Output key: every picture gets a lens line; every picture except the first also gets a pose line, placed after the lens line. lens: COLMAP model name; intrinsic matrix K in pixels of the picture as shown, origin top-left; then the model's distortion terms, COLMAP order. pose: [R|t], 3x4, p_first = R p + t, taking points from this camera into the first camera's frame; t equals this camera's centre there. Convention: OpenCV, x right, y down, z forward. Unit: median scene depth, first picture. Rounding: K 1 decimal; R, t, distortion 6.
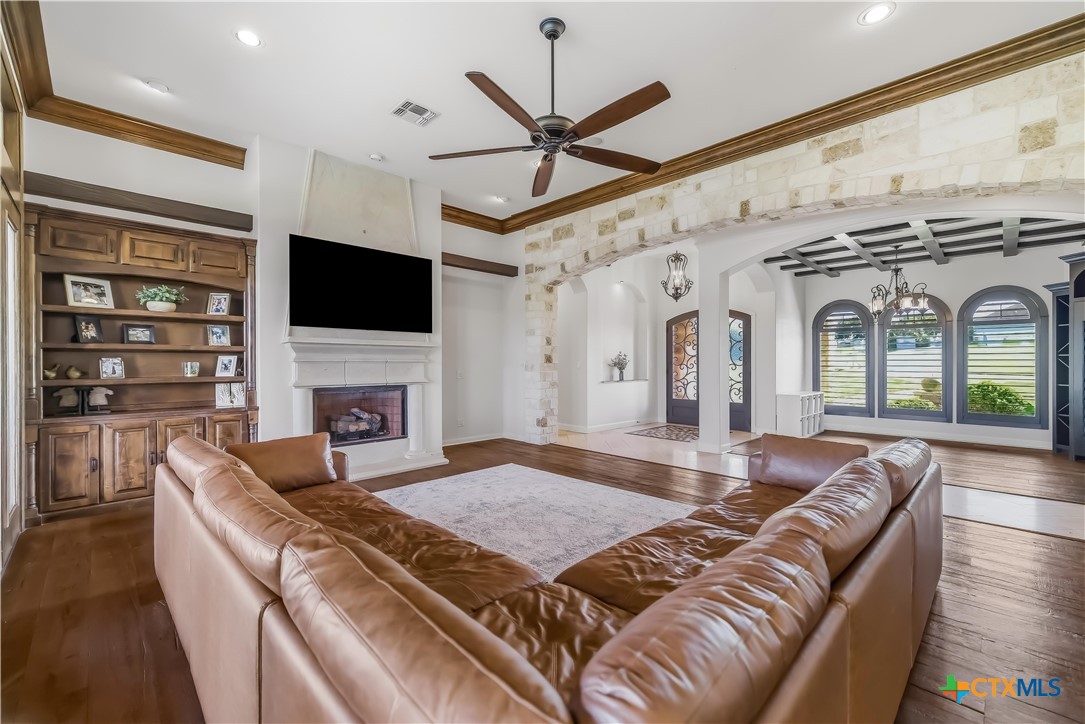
lens RADIAL K [[454.7, 0, 542.8], [0, 454.7, 358.9], [0, 0, 1]] dist [0.008307, -0.000432]
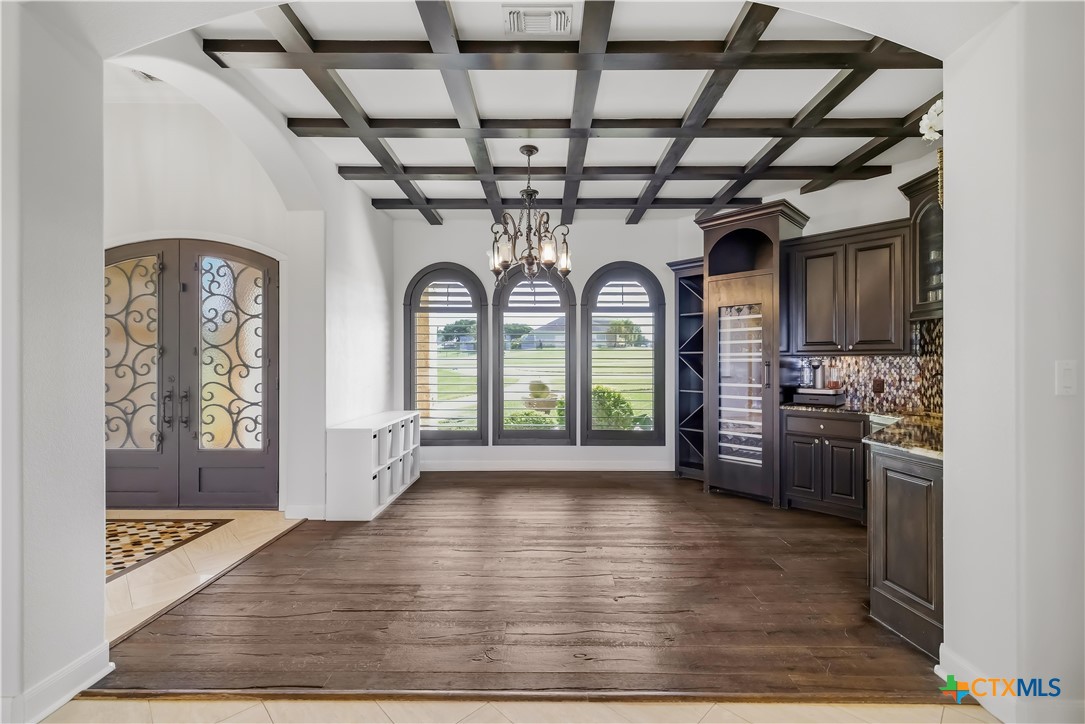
lens RADIAL K [[454.0, 0, 548.8], [0, 454.0, 359.6], [0, 0, 1]] dist [0.003745, -0.001163]
pose [[0.698042, 0.004290, 0.716044, 0.425118], [-0.007553, 0.999971, 0.001372, 0.004110], [-0.716017, -0.006366, 0.698054, 0.639471]]
